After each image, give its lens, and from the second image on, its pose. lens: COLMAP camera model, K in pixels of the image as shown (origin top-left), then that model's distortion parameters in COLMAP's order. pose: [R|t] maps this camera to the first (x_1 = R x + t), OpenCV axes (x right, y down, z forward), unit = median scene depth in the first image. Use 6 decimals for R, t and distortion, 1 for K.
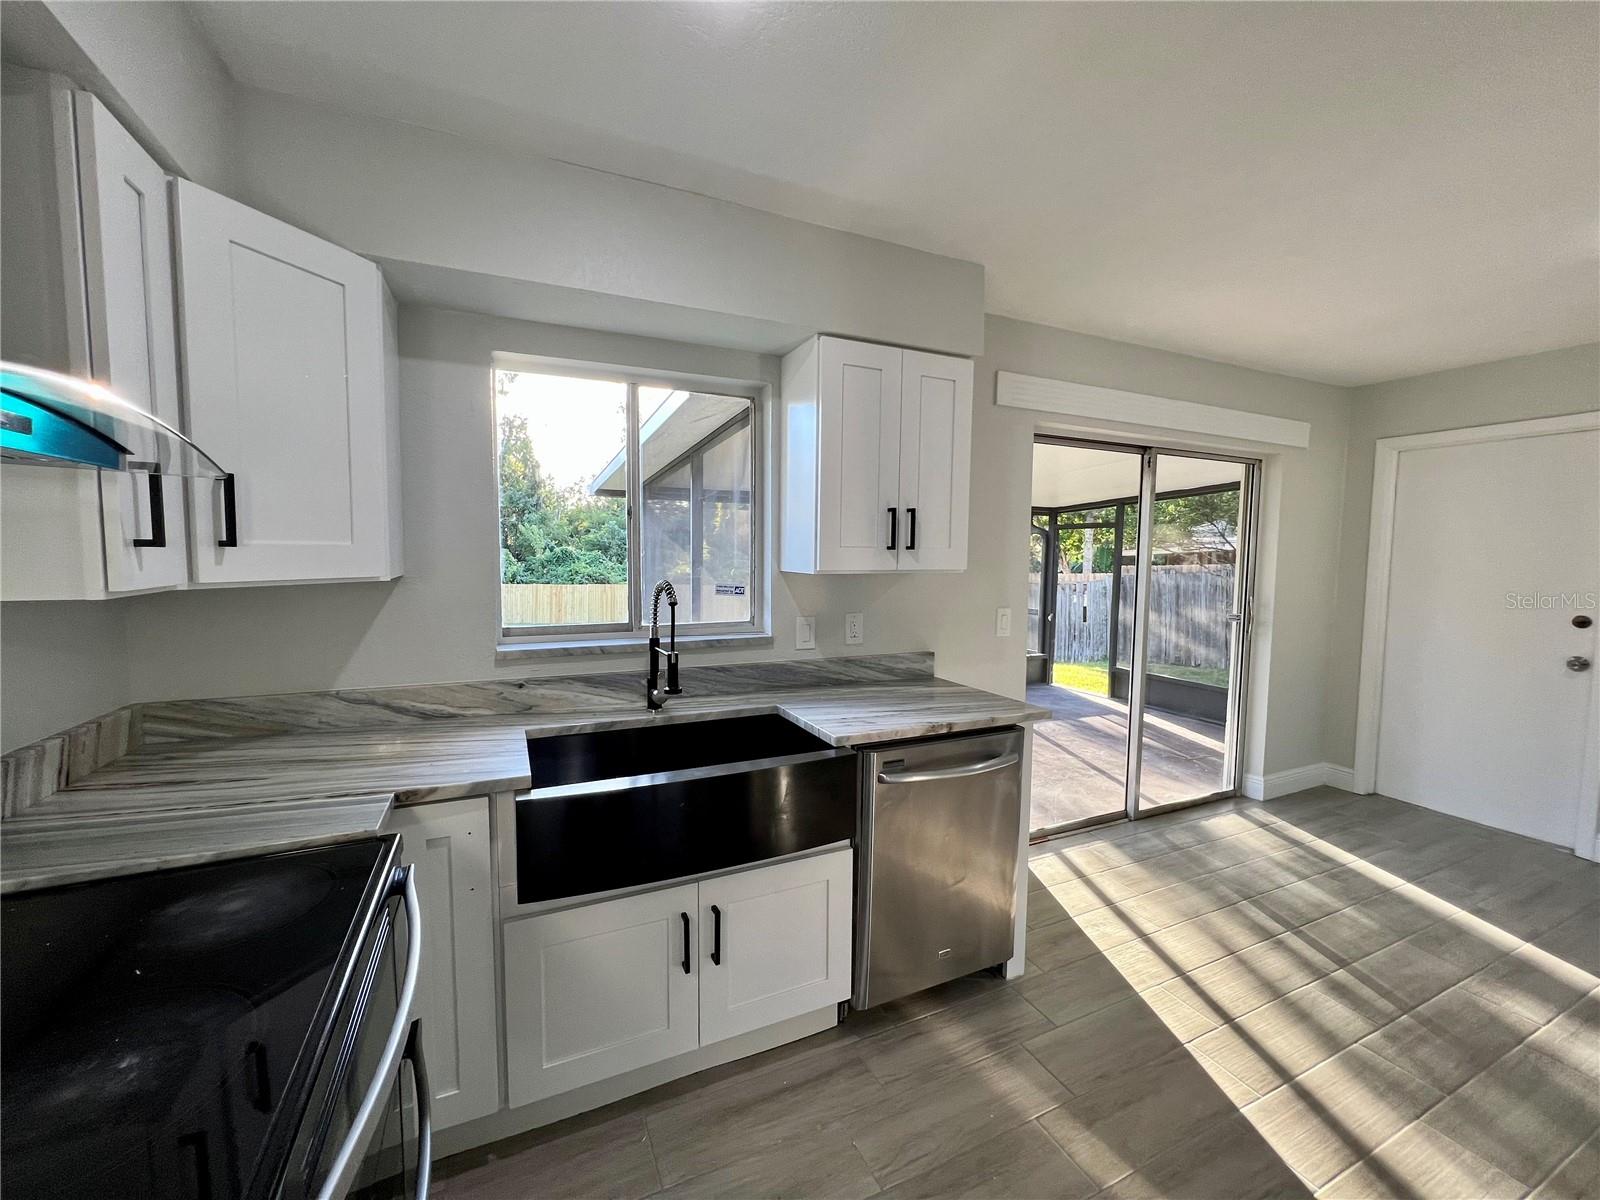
lens RADIAL K [[639.2, 0, 798.2], [0, 639.2, 595.7], [0, 0, 1]] dist [-0.005128, 0.000576]
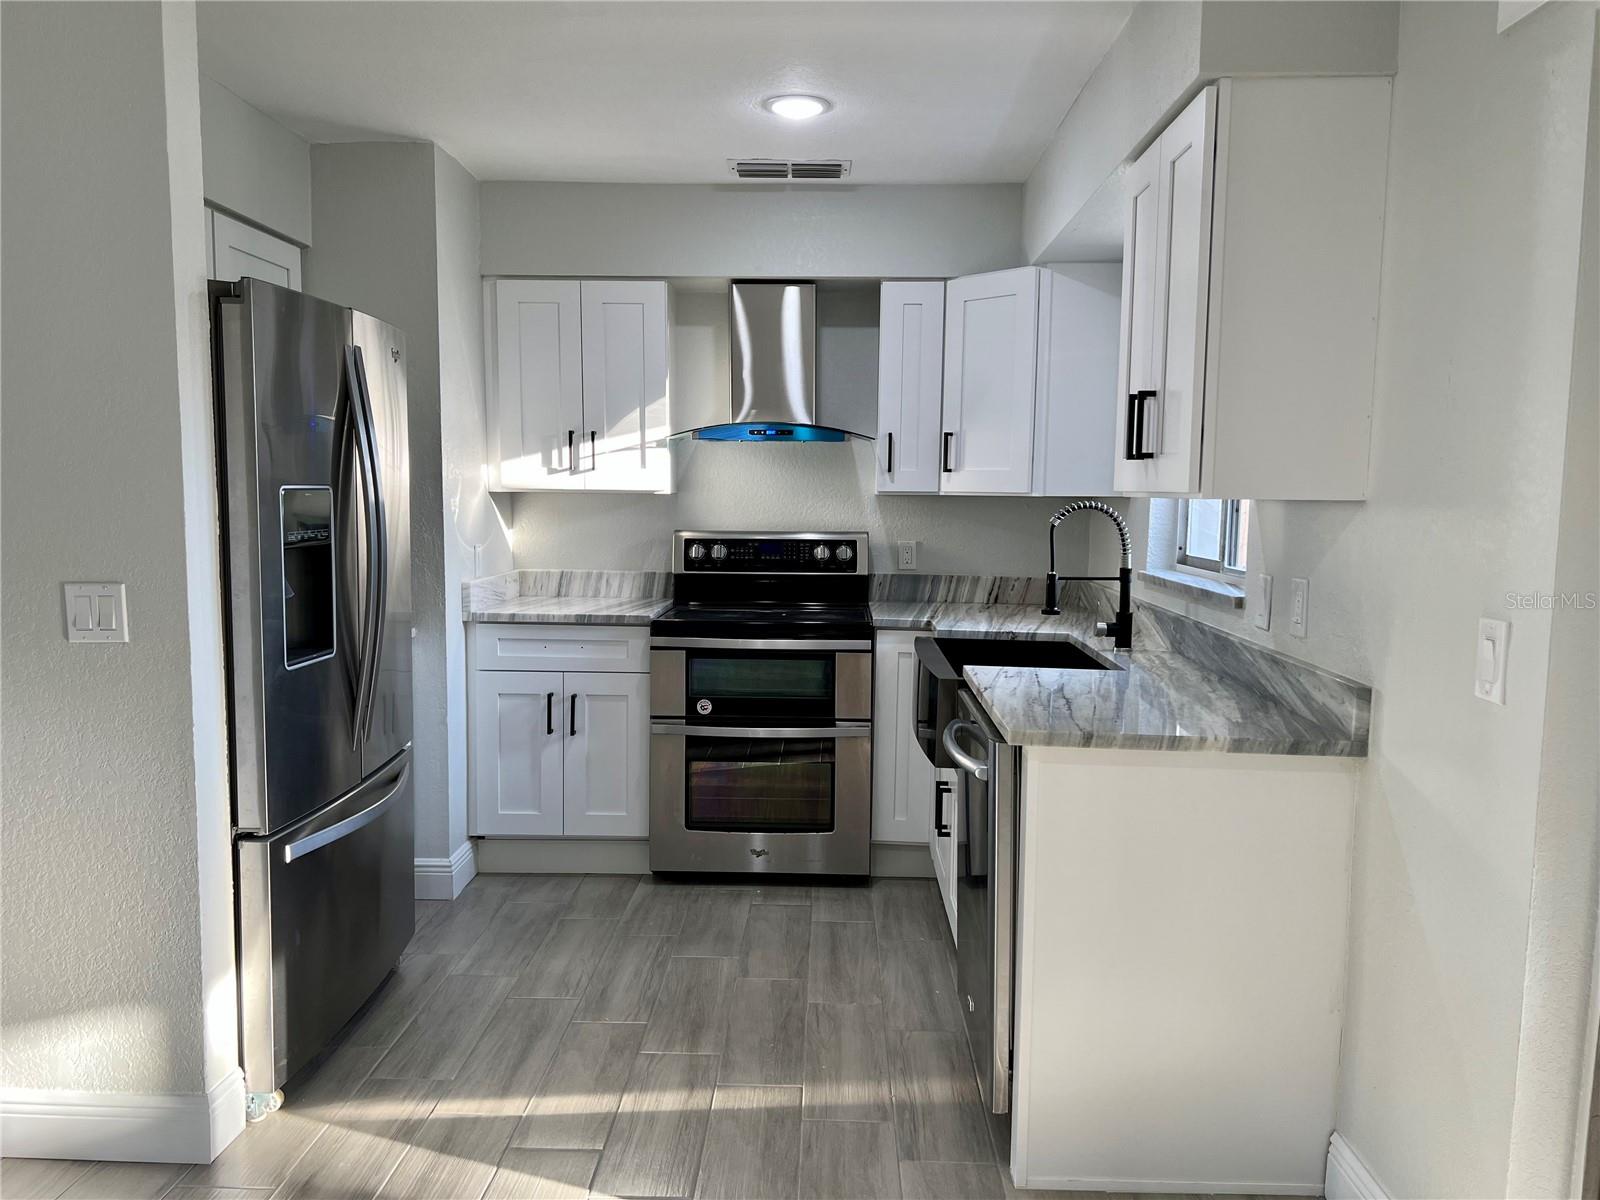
lens RADIAL K [[1199.6, 0, 794.2], [0, 1199.6, 605.2], [0, 0, 1]] dist [0.058058, -0.070004]
pose [[-0.444252, 0.076469, -0.892632, 1.394062], [-0.076397, 0.989488, 0.122788, -0.051630], [0.892638, 0.122744, -0.433740, 1.237413]]
